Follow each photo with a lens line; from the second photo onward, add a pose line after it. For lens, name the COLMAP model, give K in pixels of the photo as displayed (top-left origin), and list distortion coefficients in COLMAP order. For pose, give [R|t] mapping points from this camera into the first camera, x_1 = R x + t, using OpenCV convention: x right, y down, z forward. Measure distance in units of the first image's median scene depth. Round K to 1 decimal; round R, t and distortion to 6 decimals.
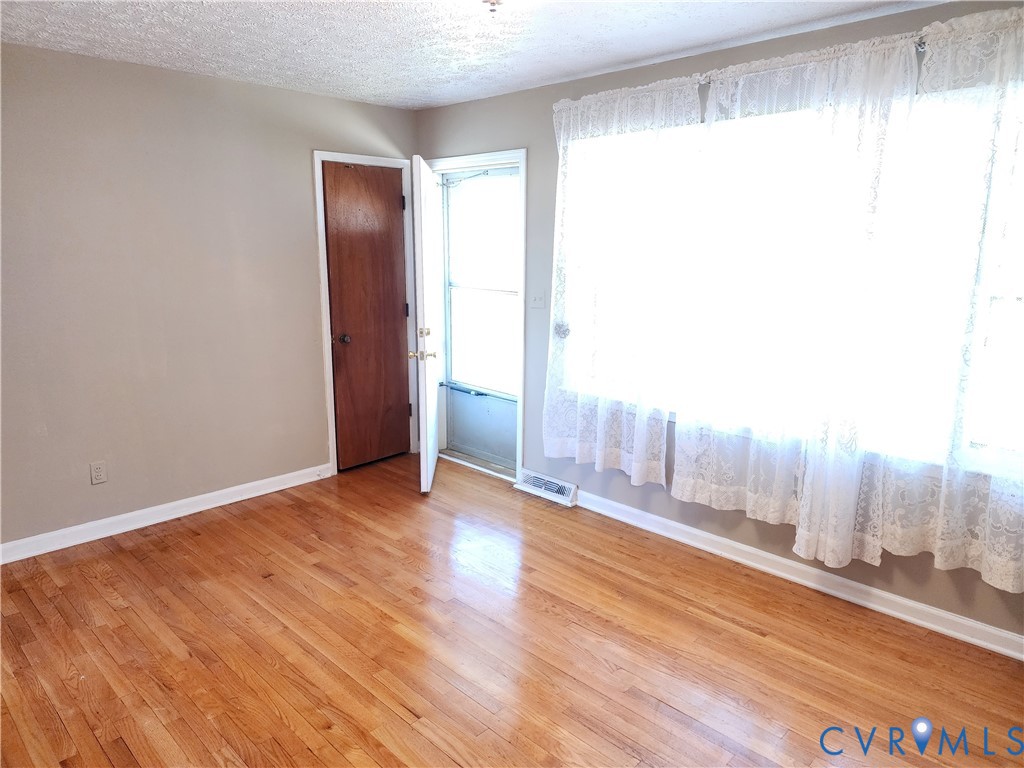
lens RADIAL K [[686.1, 0, 510.5], [0, 686.1, 379.9], [0, 0, 1]] dist [0.039048, -0.006761]
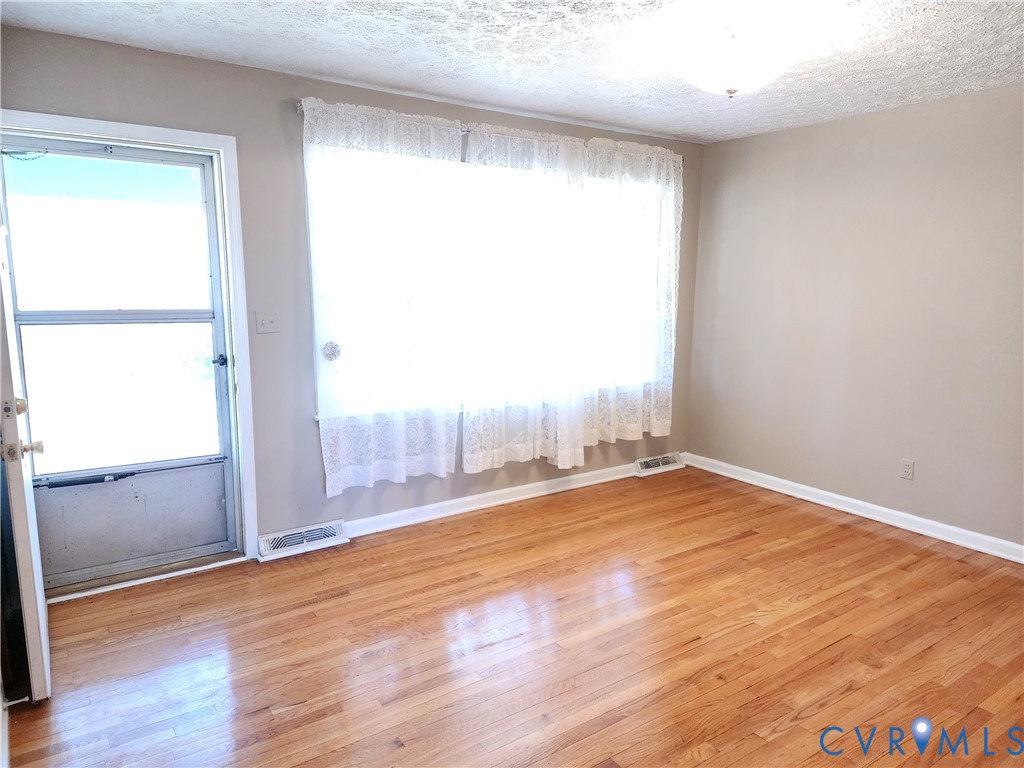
lens RADIAL K [[686.1, 0, 511.0], [0, 686.1, 388.5], [0, 0, 1]] dist [0.039048, -0.006761]
pose [[0.177488, -0.157387, 0.971456, -0.845271], [0.191951, 0.973706, 0.122682, -0.099784], [-0.965222, 0.164697, 0.203032, 0.647653]]
